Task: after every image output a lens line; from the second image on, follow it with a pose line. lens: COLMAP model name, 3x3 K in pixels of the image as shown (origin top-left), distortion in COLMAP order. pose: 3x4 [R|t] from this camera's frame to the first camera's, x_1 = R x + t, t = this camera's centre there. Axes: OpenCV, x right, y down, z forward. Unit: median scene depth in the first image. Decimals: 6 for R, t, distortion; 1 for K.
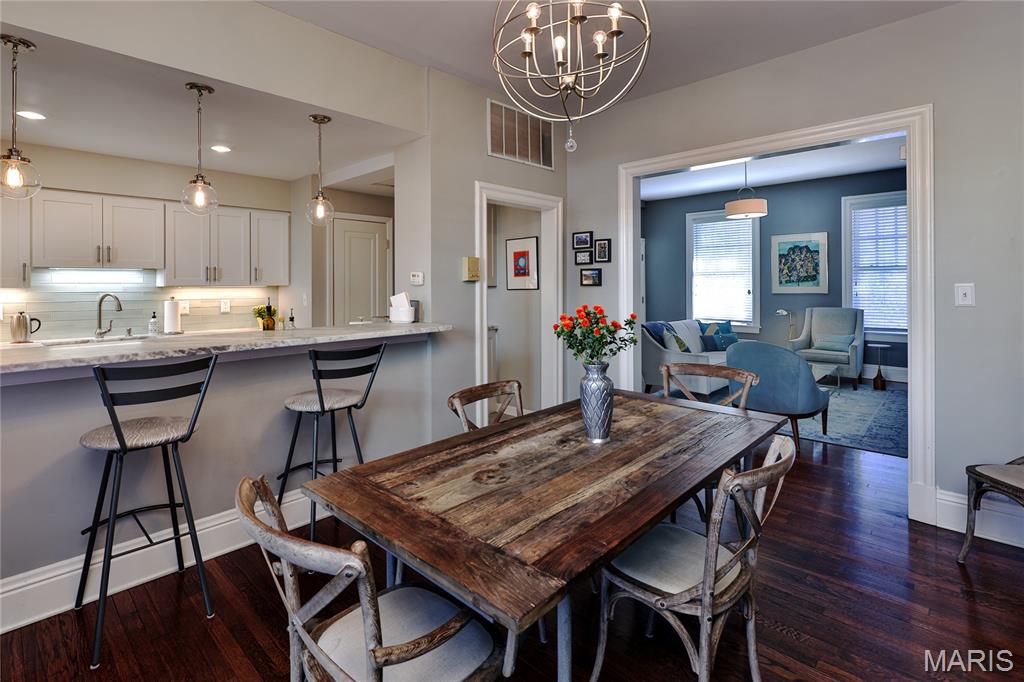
lens RADIAL K [[485.3, 0, 506.4], [0, 485.3, 339.3], [0, 0, 1]] dist [-0.008907, -0.000629]
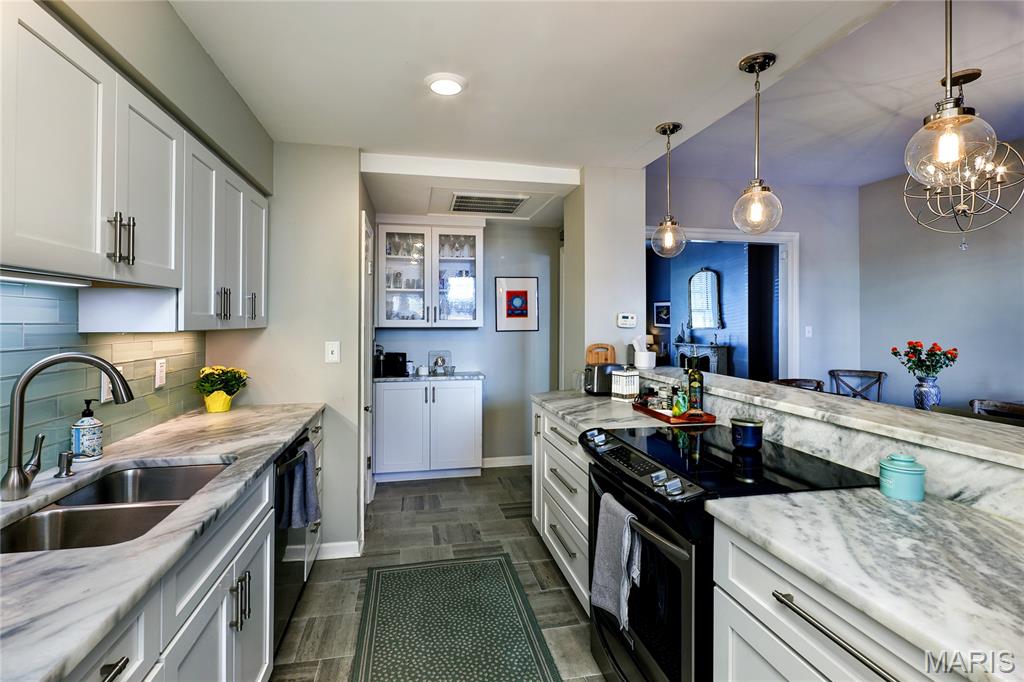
lens RADIAL K [[485.3, 0, 512.6], [0, 485.3, 342.8], [0, 0, 1]] dist [-0.008907, -0.000629]
pose [[0.576021, -0.028454, 0.816940, -0.863344], [0.086985, 0.995853, -0.026647, -0.063617], [-0.812794, 0.086411, 0.576107, 0.537431]]
